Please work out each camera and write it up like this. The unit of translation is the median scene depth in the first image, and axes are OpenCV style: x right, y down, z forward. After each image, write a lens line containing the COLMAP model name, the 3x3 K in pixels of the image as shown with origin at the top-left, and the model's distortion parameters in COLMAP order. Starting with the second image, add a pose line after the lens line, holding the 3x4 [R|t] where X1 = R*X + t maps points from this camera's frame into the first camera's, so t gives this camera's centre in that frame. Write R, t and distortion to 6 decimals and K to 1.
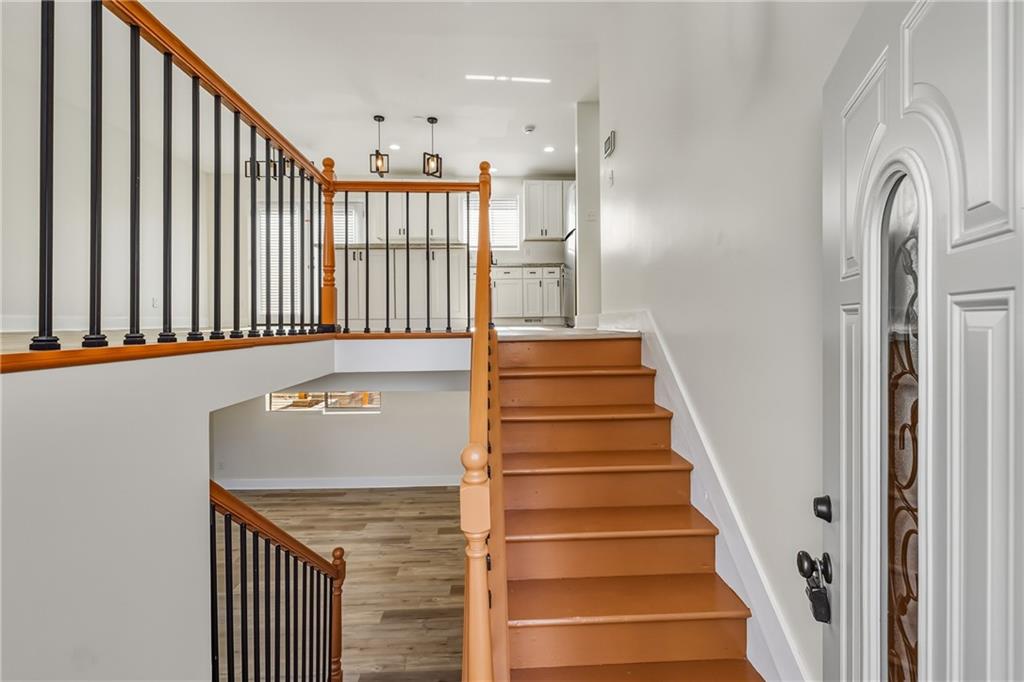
lens RADIAL K [[452.3, 0, 511.9], [0, 452.3, 320.8], [0, 0, 1]] dist [-0.061116, -0.000034]
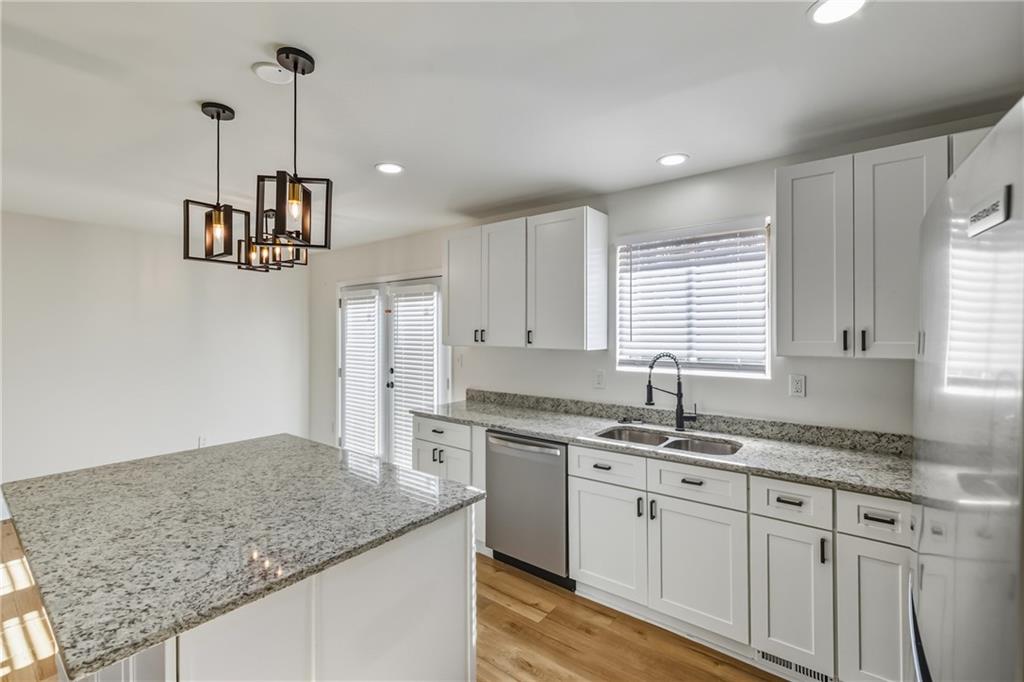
lens RADIAL K [[447.8, 0, 510.2], [0, 447.8, 327.3], [0, 0, 1]] dist [-0.000349, -0.000049]
pose [[0.757889, -0.000543, -0.652383, 0.094450], [-0.002442, 0.999990, -0.003669, -0.211272], [0.652379, 0.004374, 0.757881, 0.678916]]
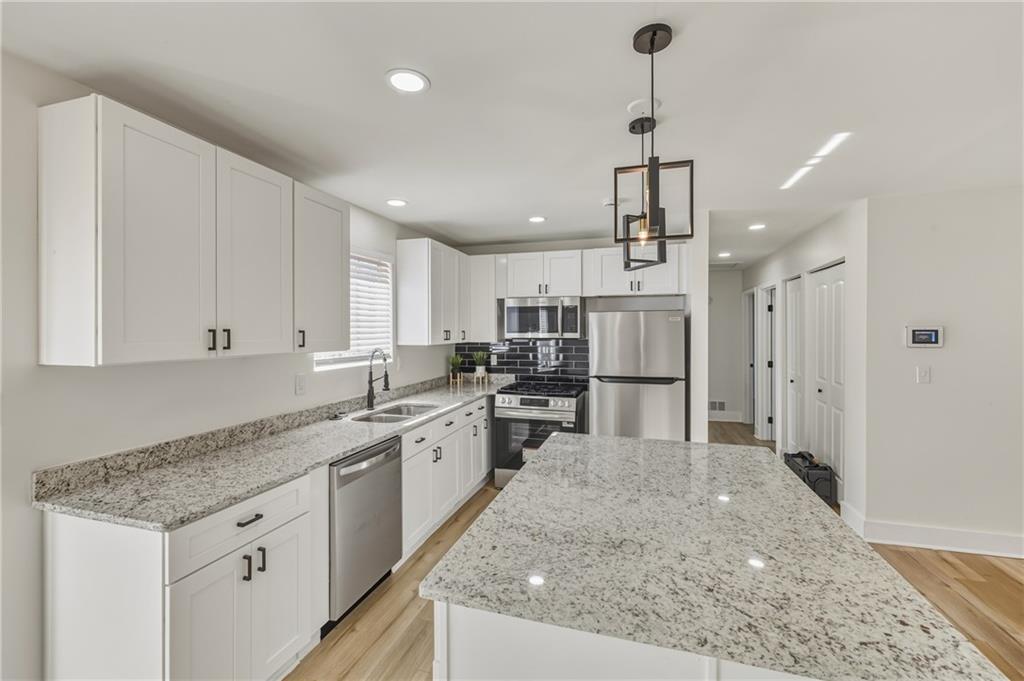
lens RADIAL K [[431.7, 0, 511.5], [0, 431.7, 333.0], [0, 0, 1]] dist [-0.000982, -0.000057]
pose [[0.332553, 0.000443, 0.943084, -0.448324], [-0.002797, 0.999996, 0.000517, -0.208223], [-0.943080, -0.002809, 0.332553, 0.768755]]
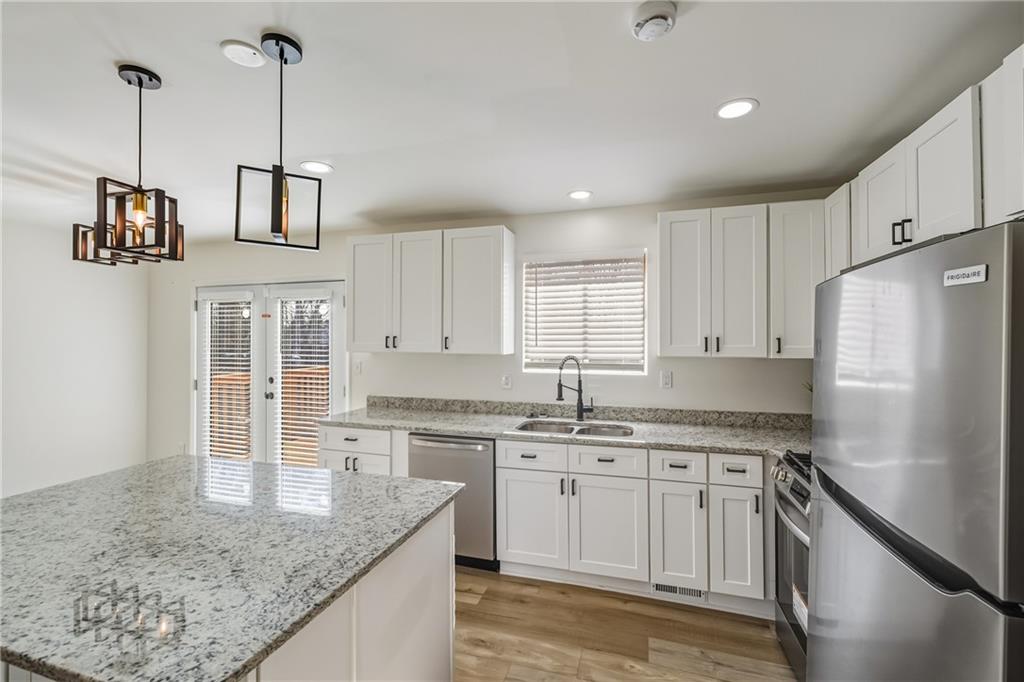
lens RADIAL K [[431.7, 0, 511.5], [0, 431.7, 333.5], [0, 0, 1]] dist [-0.000982, -0.000057]
pose [[0.941542, 0.002504, -0.336887, 0.035633], [-0.005601, 0.999951, -0.008220, -0.209918], [0.336850, 0.009627, 0.941509, 0.622302]]
